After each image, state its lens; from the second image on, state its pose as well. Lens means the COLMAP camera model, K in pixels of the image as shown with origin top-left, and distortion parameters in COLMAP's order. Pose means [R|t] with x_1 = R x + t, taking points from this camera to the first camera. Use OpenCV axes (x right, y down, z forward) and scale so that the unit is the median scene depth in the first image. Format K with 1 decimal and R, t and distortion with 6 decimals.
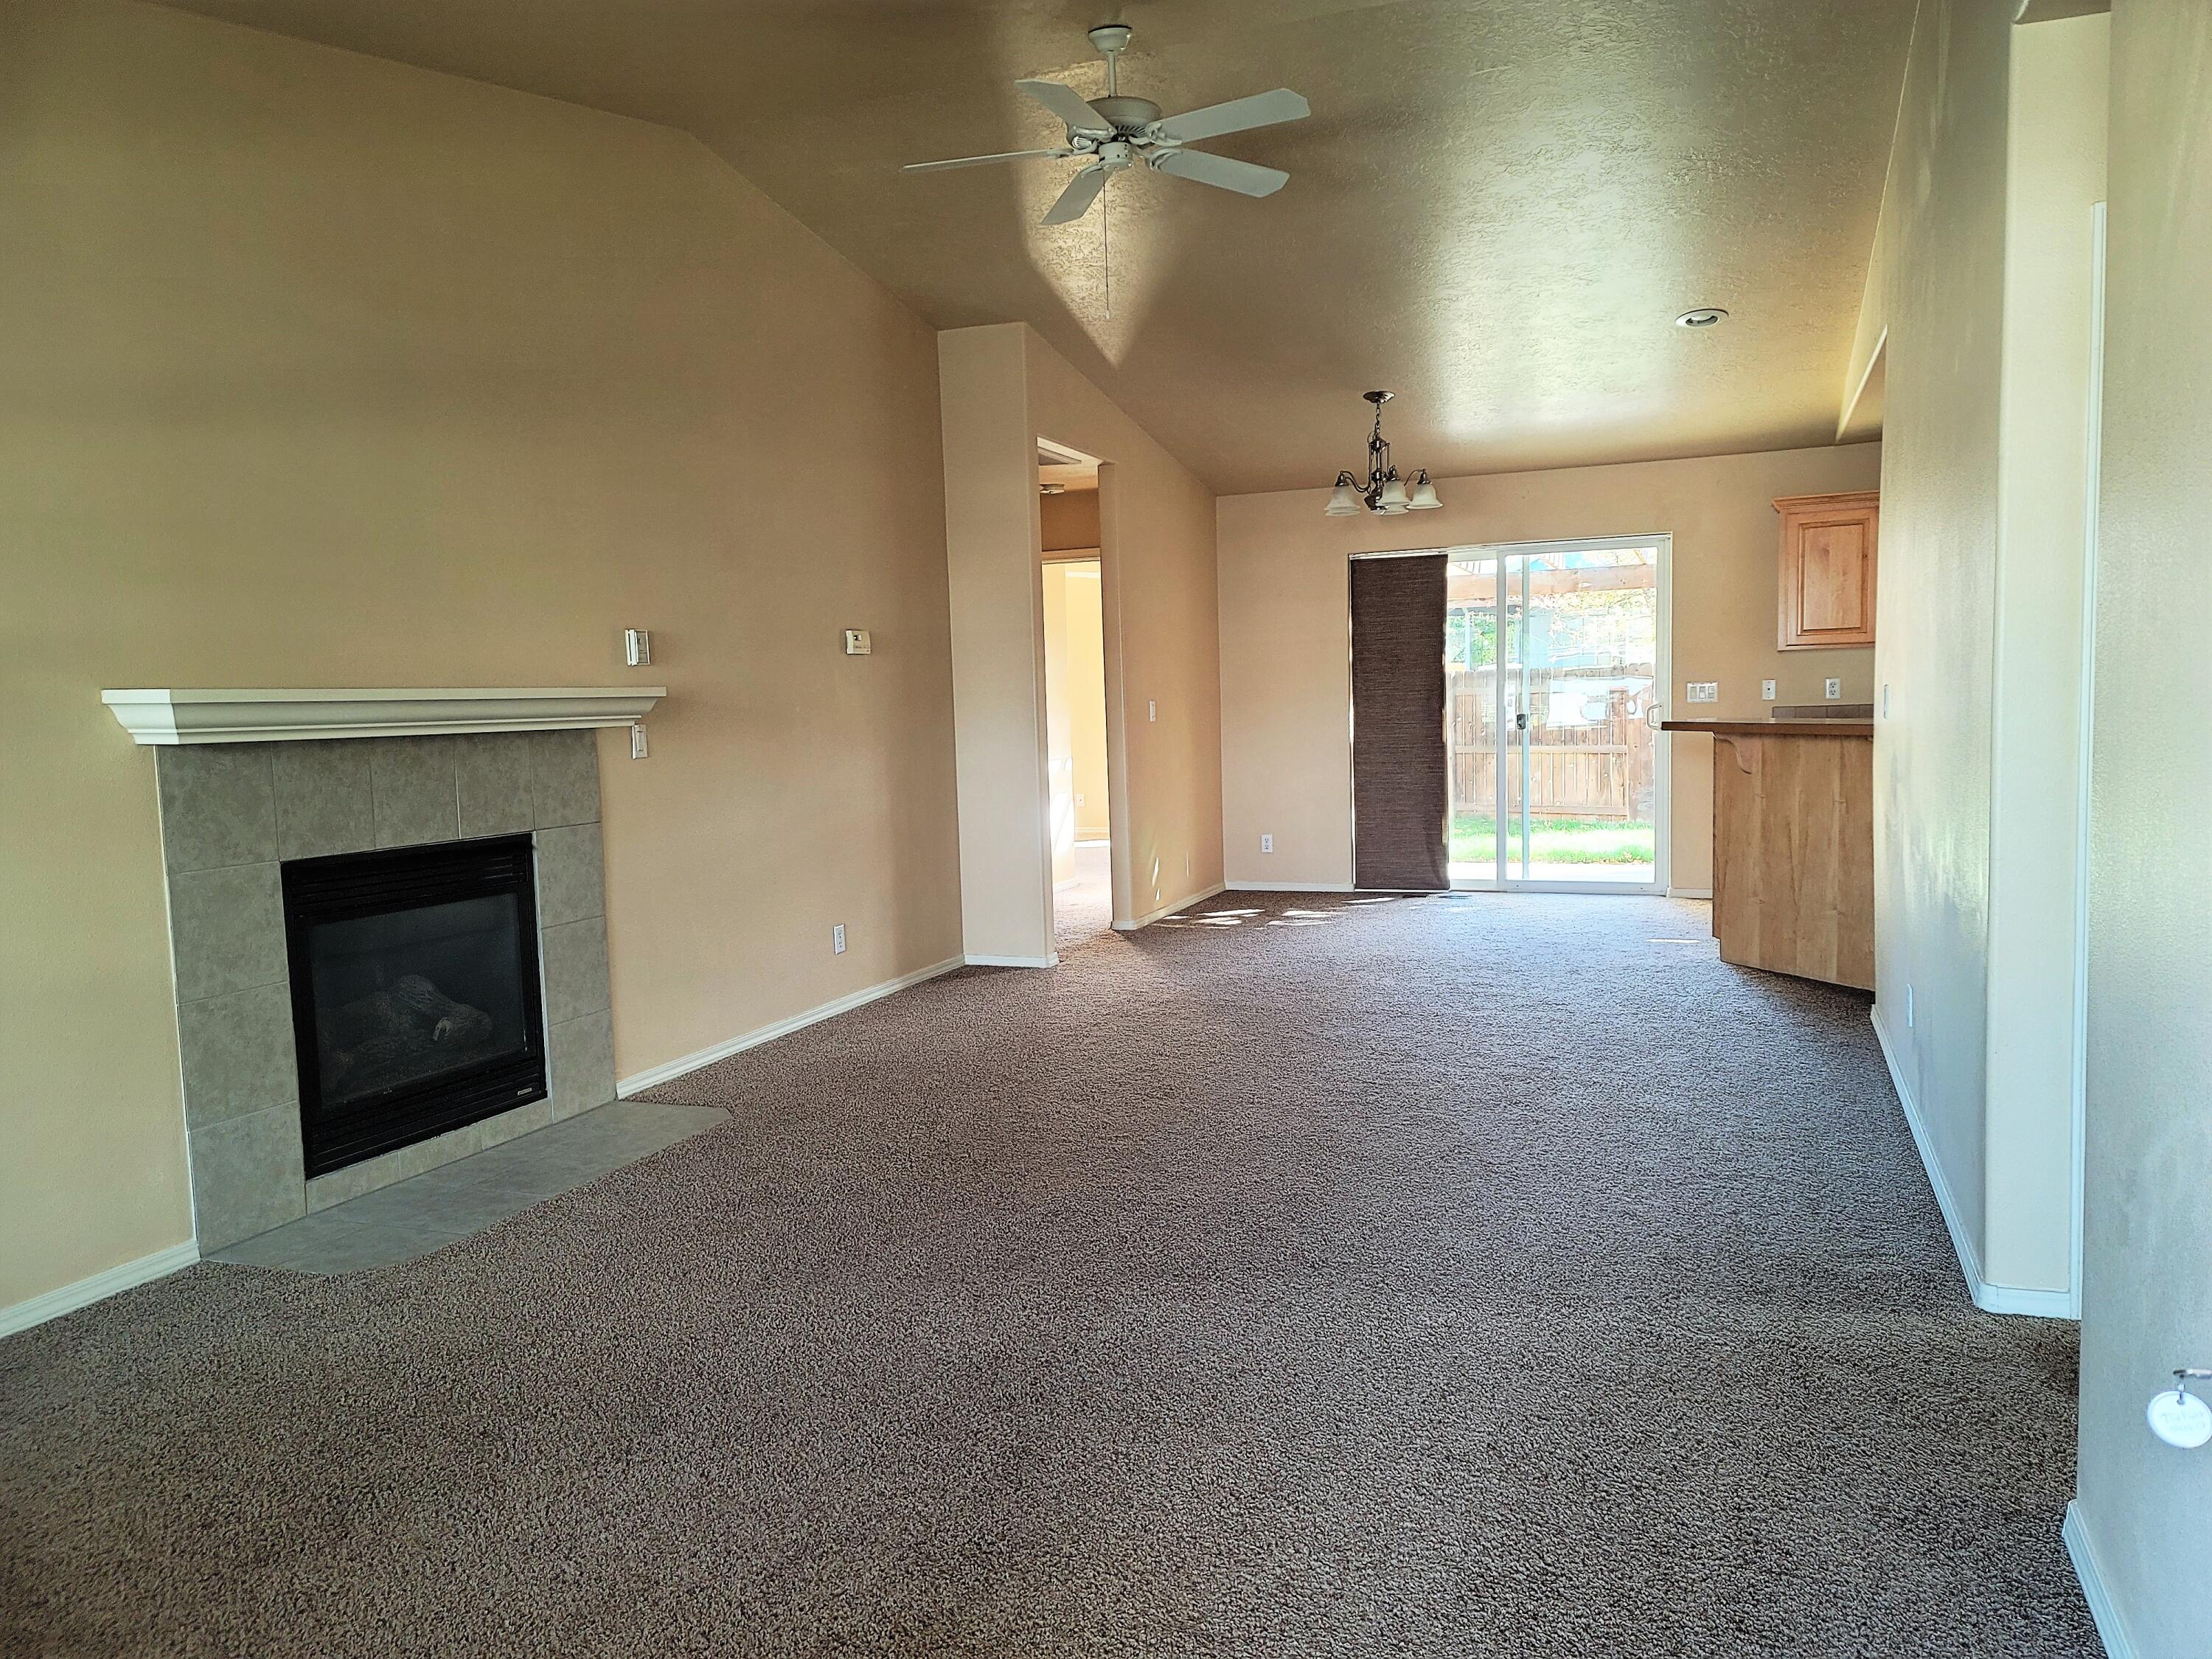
lens RADIAL K [[1614.3, 0, 1108.9], [0, 1614.3, 835.3], [0, 0, 1]] dist [0.035885, -0.000985]
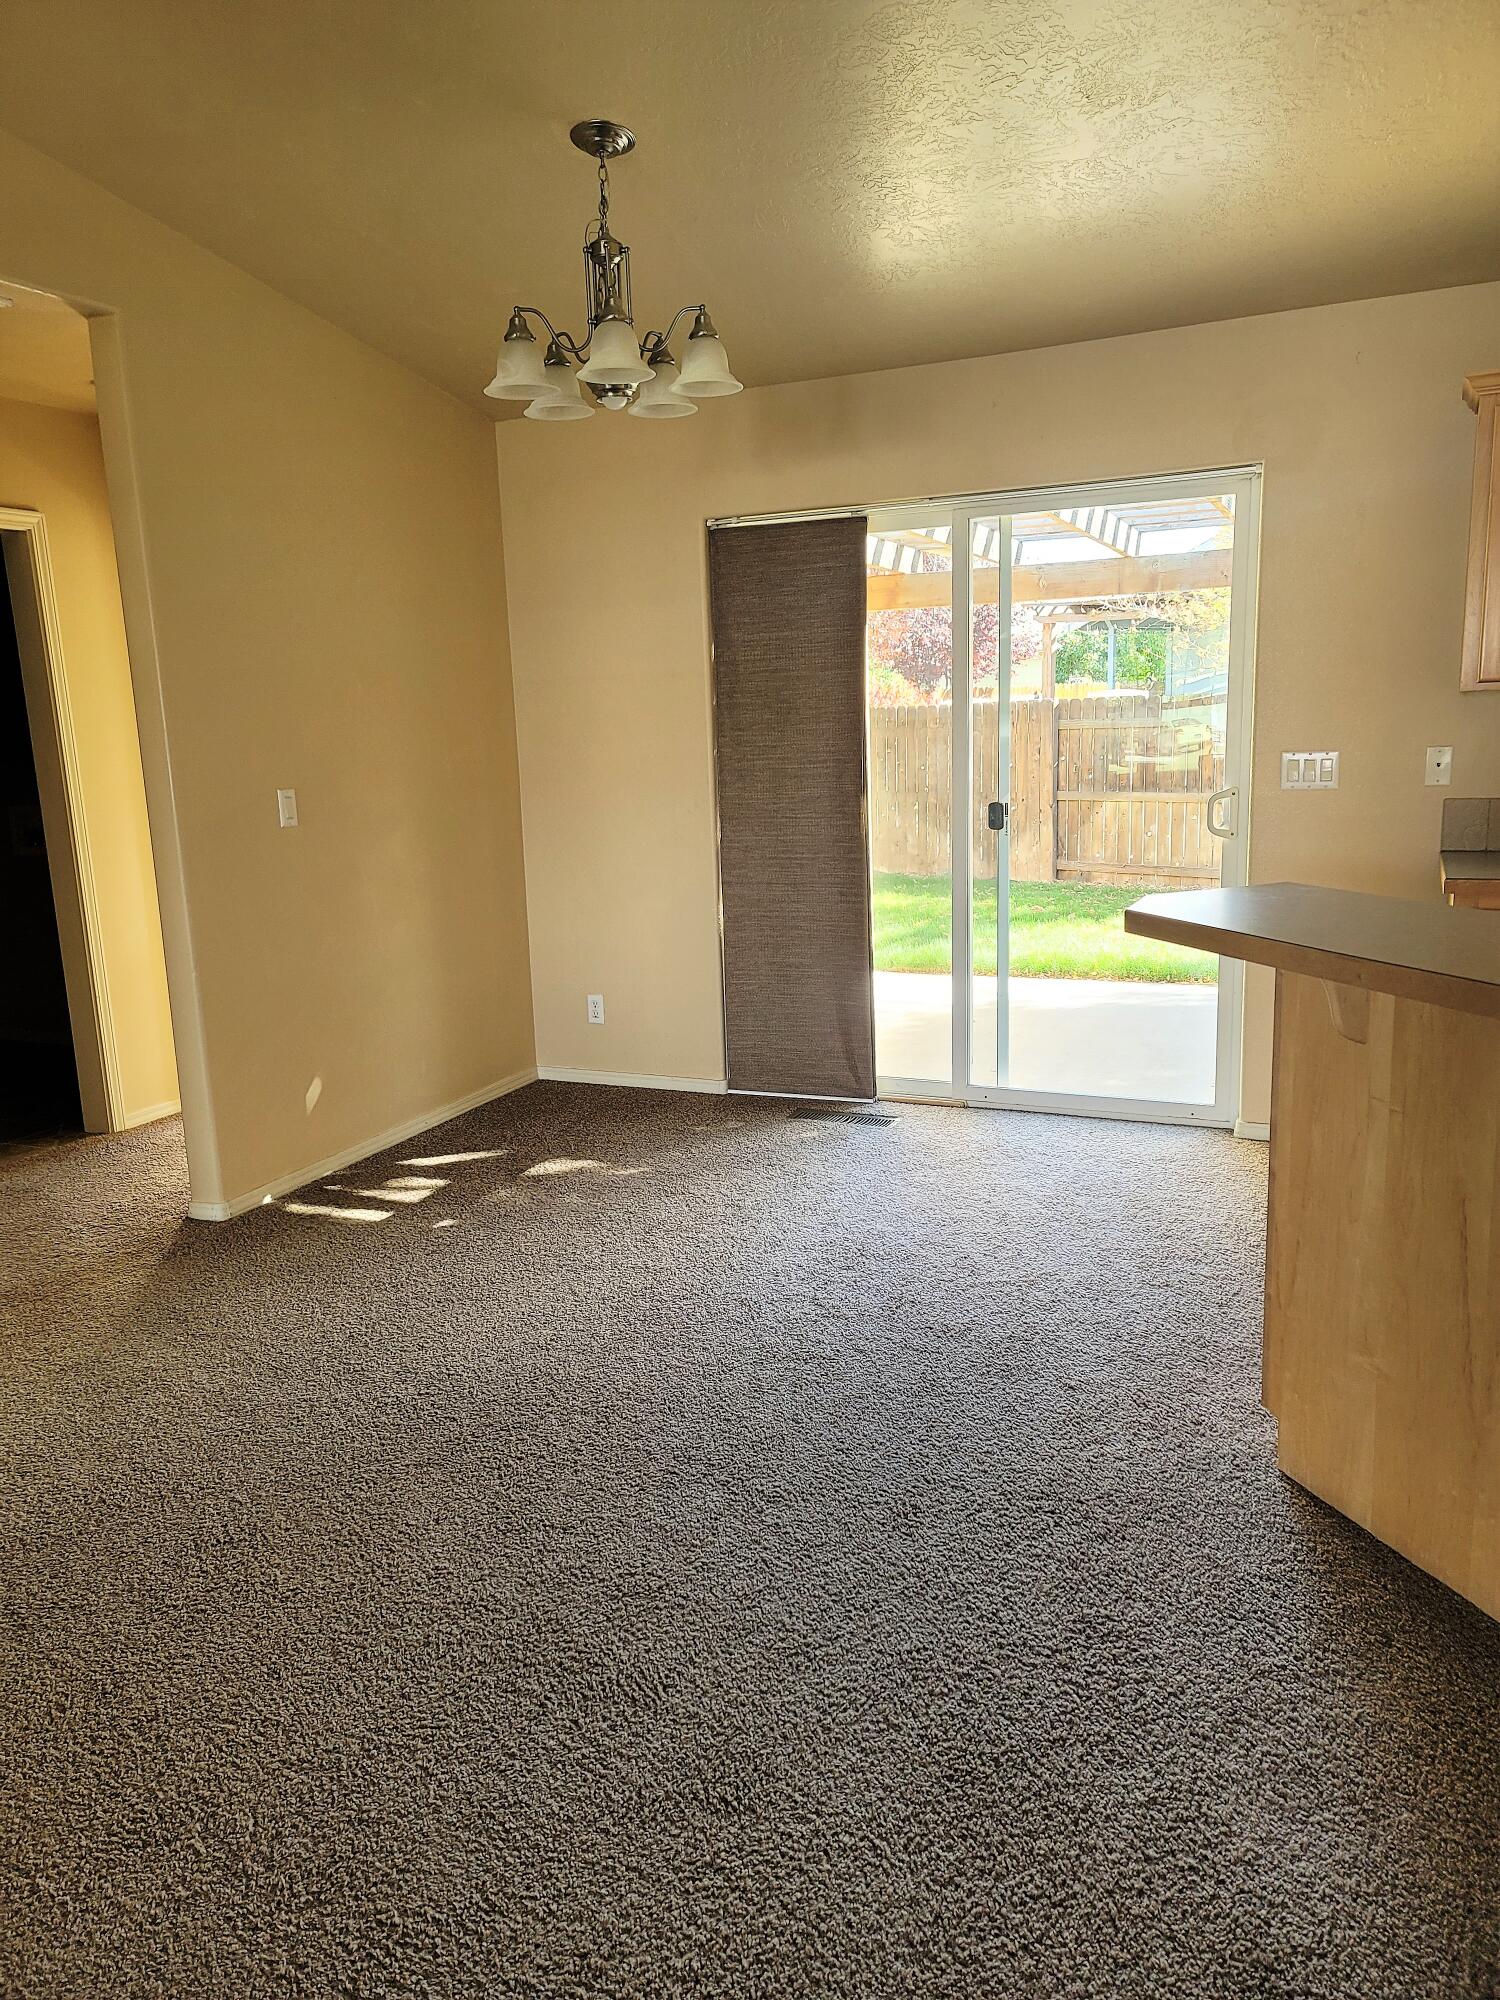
lens RADIAL K [[1459.6, 0, 750.6], [0, 1459.6, 994.0], [0, 0, 1]] dist [0.035885, -0.000985]
pose [[0.998504, 0.005268, -0.054419, 0.197430], [0.000449, 0.994524, 0.104508, -0.061897], [0.054672, -0.104376, 0.993034, 0.475819]]
